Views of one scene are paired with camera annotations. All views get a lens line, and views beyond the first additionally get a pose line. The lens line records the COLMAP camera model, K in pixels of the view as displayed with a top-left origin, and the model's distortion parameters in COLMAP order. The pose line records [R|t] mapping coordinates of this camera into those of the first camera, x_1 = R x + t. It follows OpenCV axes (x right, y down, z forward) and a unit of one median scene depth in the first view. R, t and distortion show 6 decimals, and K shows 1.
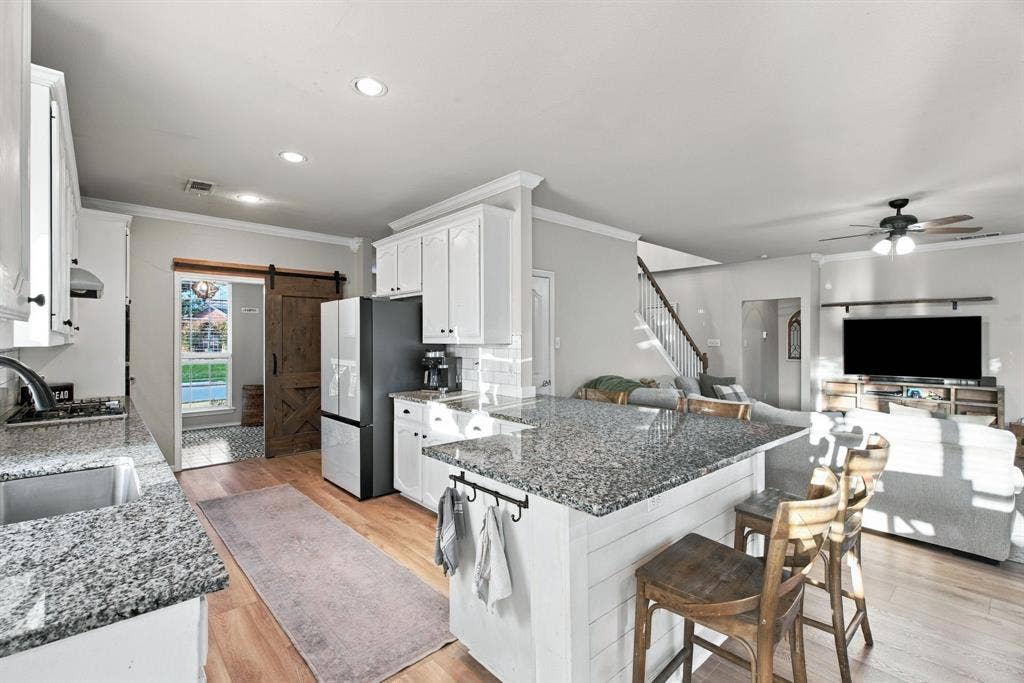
lens RADIAL K [[457.6, 0, 512.3], [0, 457.6, 338.5], [0, 0, 1]] dist [-0.001787, -0.000418]
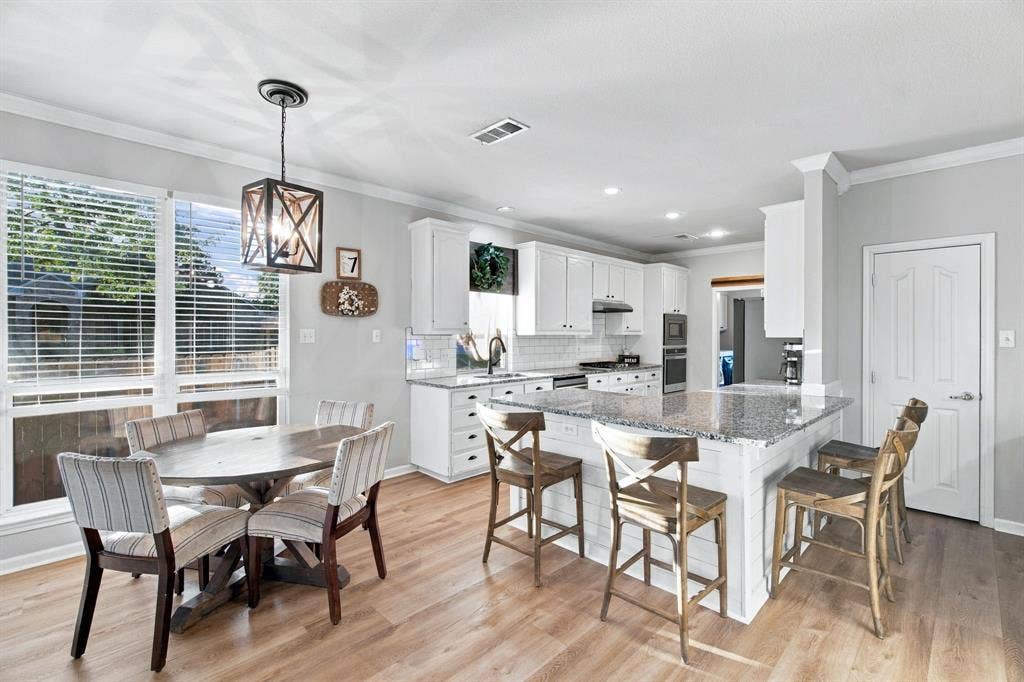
lens RADIAL K [[464.4, 0, 509.8], [0, 464.4, 338.5], [0, 0, 1]] dist [0.001883, 0.000174]
pose [[0.055173, 0.010885, -0.998417, 0.868813], [0.001458, 0.999939, 0.010982, 0.003236], [0.998476, -0.002062, 0.055154, 0.292278]]
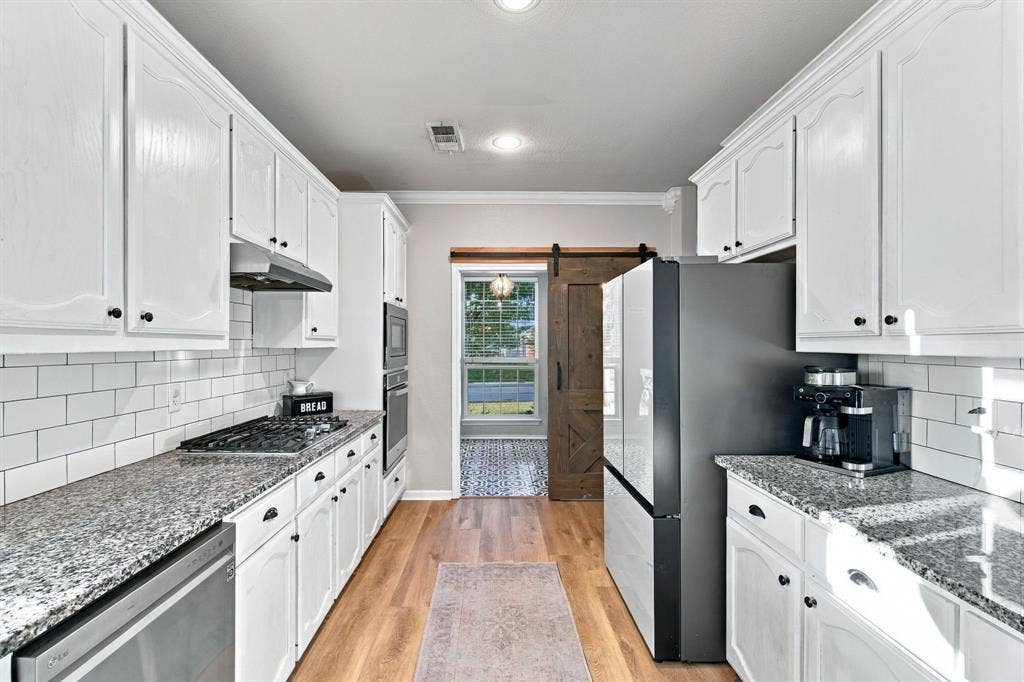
lens RADIAL K [[470.5, 0, 493.4], [0, 470.5, 343.2], [0, 0, 1]] dist [-0.000108, -0.000266]
pose [[0.741465, 0.000506, -0.670991, -0.109513], [-0.000317, 1.000000, 0.000404, 0.001869], [0.670992, -0.000087, 0.741465, 0.469693]]
